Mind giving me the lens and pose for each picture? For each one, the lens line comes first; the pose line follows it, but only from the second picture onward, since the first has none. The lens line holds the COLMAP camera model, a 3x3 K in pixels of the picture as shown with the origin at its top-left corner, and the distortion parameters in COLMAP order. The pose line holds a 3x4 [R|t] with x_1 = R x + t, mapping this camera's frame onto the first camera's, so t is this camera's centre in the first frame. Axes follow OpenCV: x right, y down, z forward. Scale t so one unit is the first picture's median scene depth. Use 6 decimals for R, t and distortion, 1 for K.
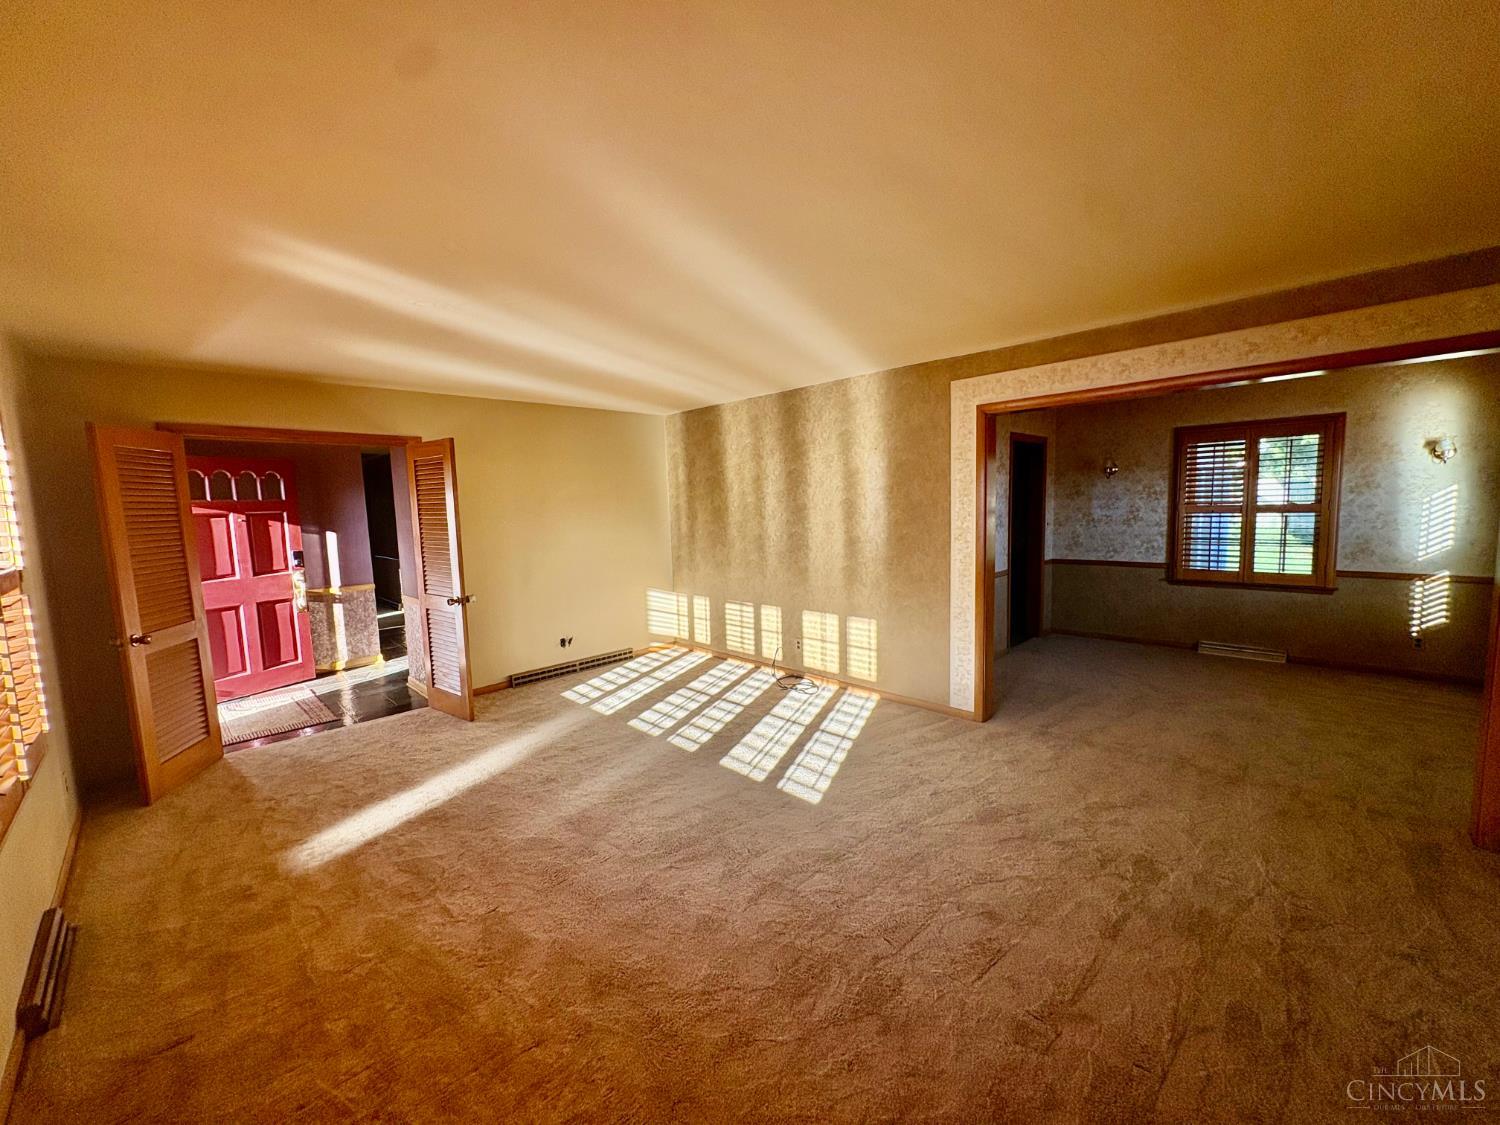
lens RADIAL K [[595.5, 0, 758.7], [0, 595.5, 563.5], [0, 0, 1]] dist [-0.020561, -0.000123]
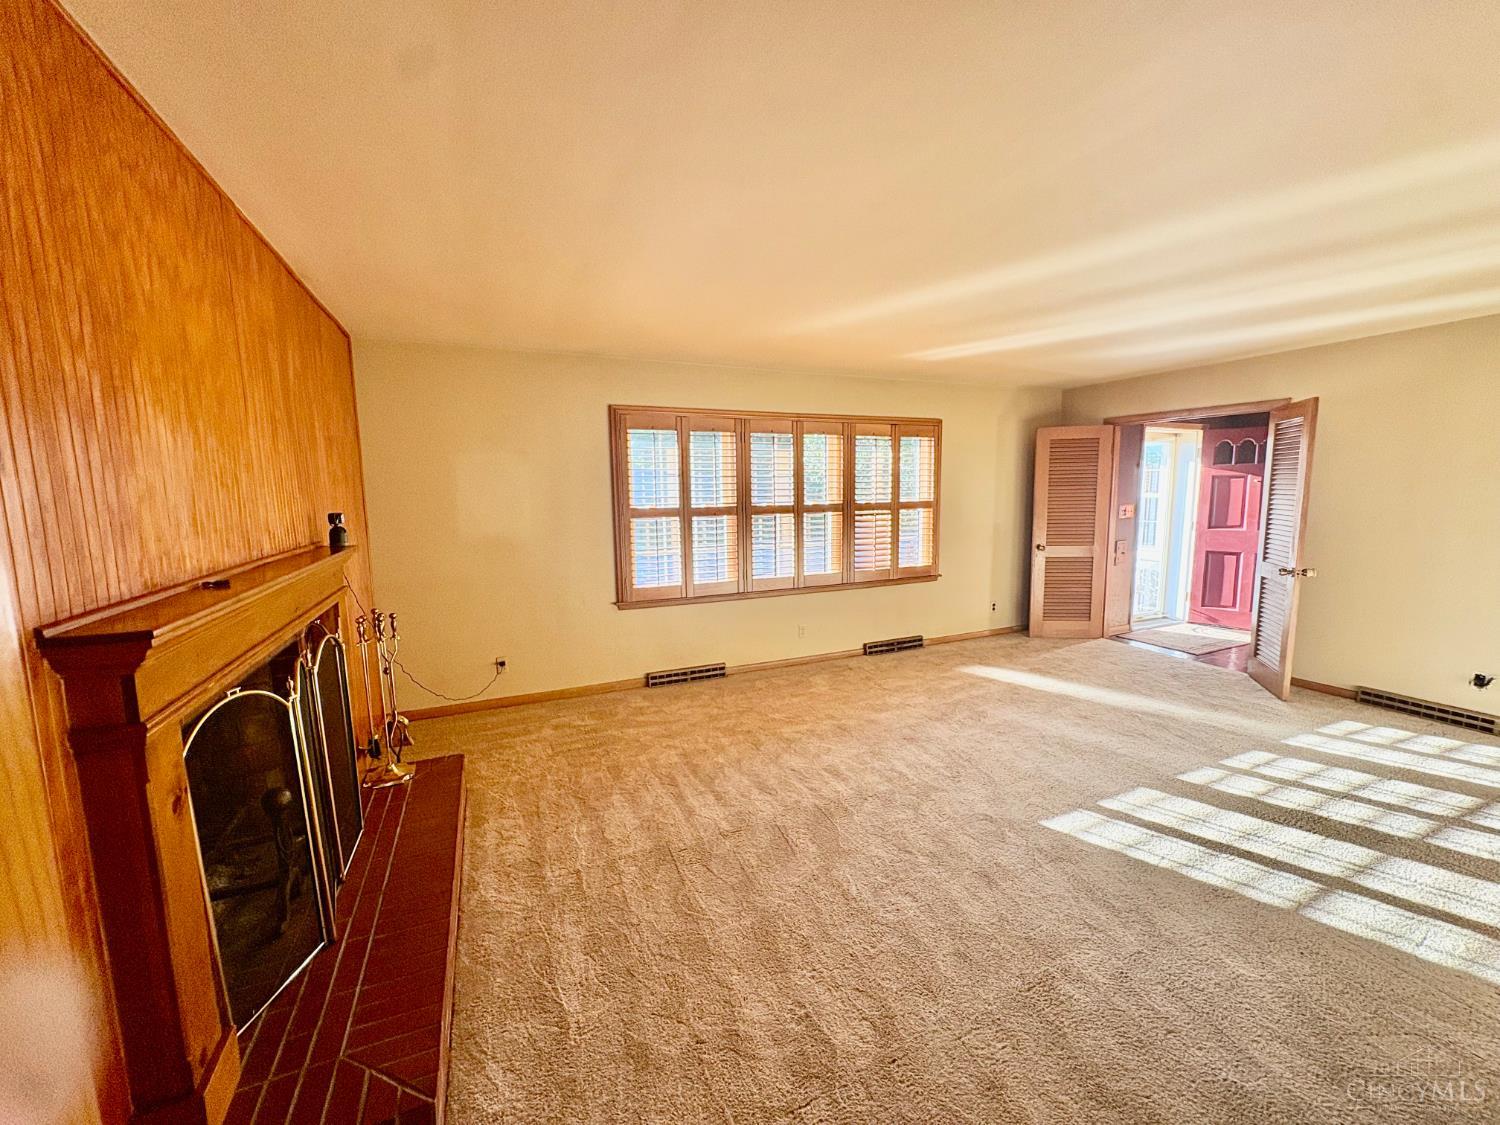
lens RADIAL K [[589.4, 0, 750.0], [0, 589.4, 562.5], [0, 0, 1]] dist [-0.002015, -0.000231]
pose [[-0.362845, 0.153417, -0.919134, 0.671162], [-0.070970, 0.978940, 0.191417, -0.077795], [0.929143, 0.134686, -0.344315, 0.561228]]
